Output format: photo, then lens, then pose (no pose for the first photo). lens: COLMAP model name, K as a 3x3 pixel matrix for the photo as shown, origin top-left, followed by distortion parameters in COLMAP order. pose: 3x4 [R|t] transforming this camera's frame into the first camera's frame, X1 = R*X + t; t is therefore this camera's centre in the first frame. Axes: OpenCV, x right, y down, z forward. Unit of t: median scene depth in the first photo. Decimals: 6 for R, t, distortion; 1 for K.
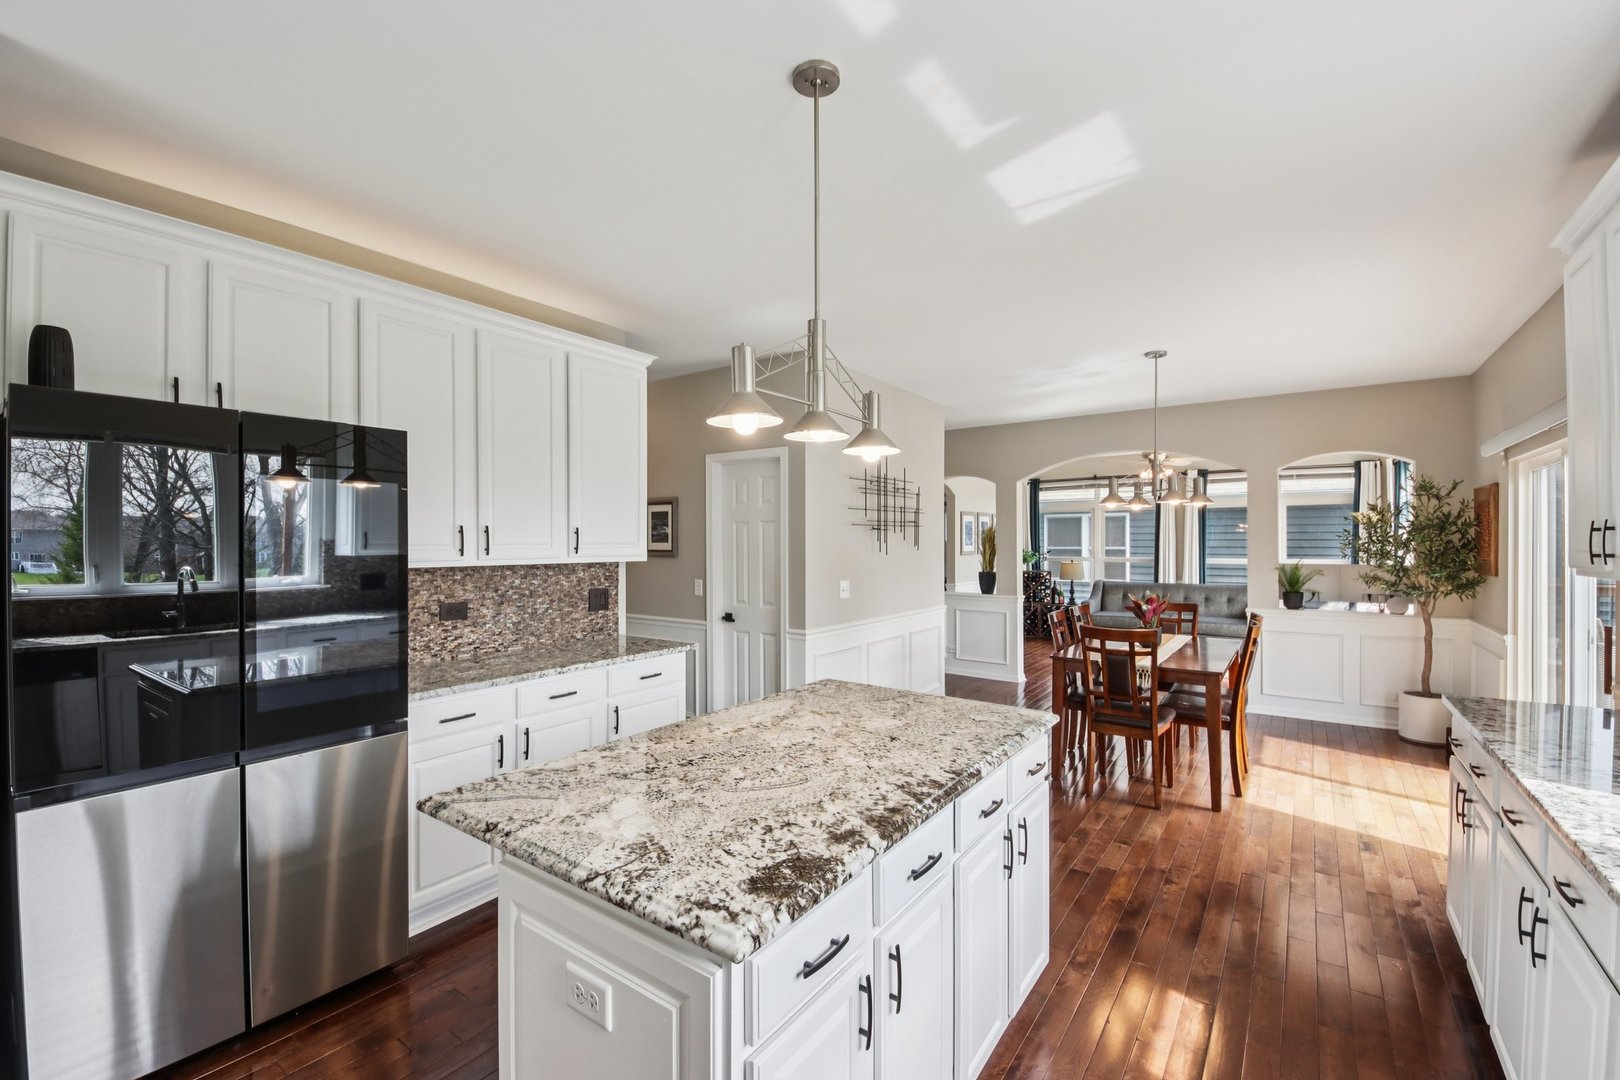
lens RADIAL K [[660.7, 0, 800.6], [0, 660.7, 541.7], [0, 0, 1]] dist [0.011451, -0.000302]
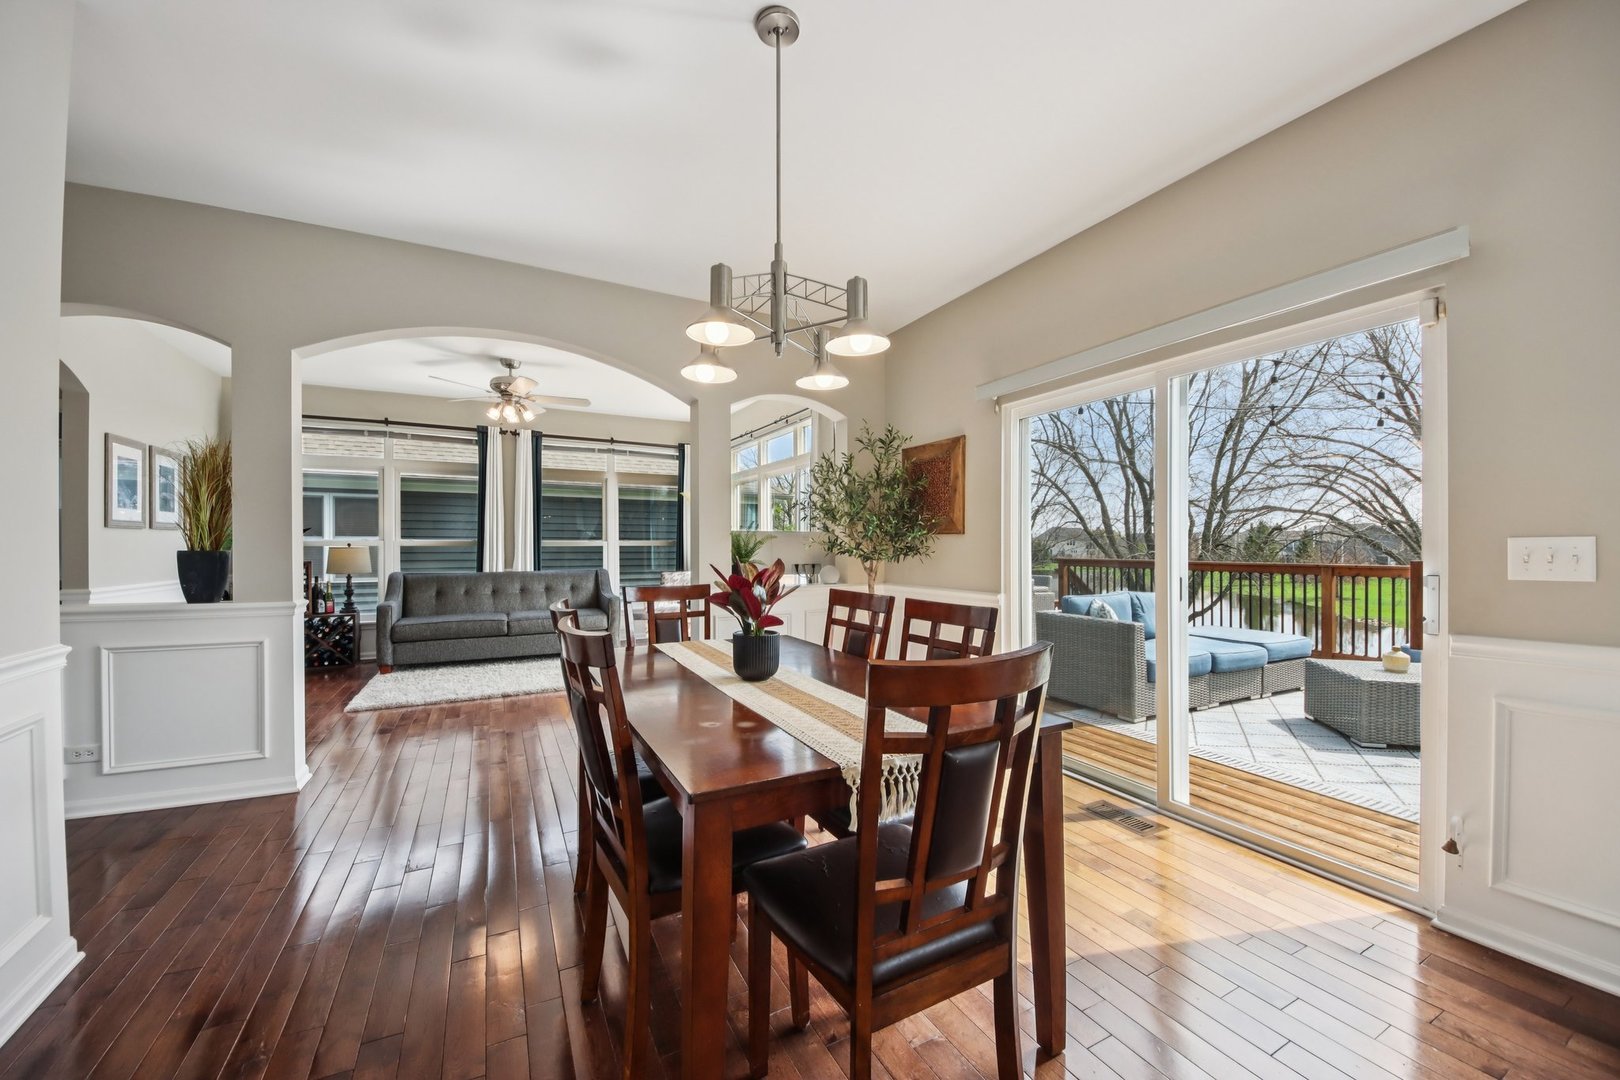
lens RADIAL K [[629.2, 0, 837.5], [0, 629.2, 540.8], [0, 0, 1]] dist [-0.002047, -0.001356]
pose [[0.429277, 0.005578, 0.903156, 0.348671], [-0.002982, 0.999984, -0.004758, 0.157255], [-0.903168, -0.000650, 0.429287, 1.807031]]
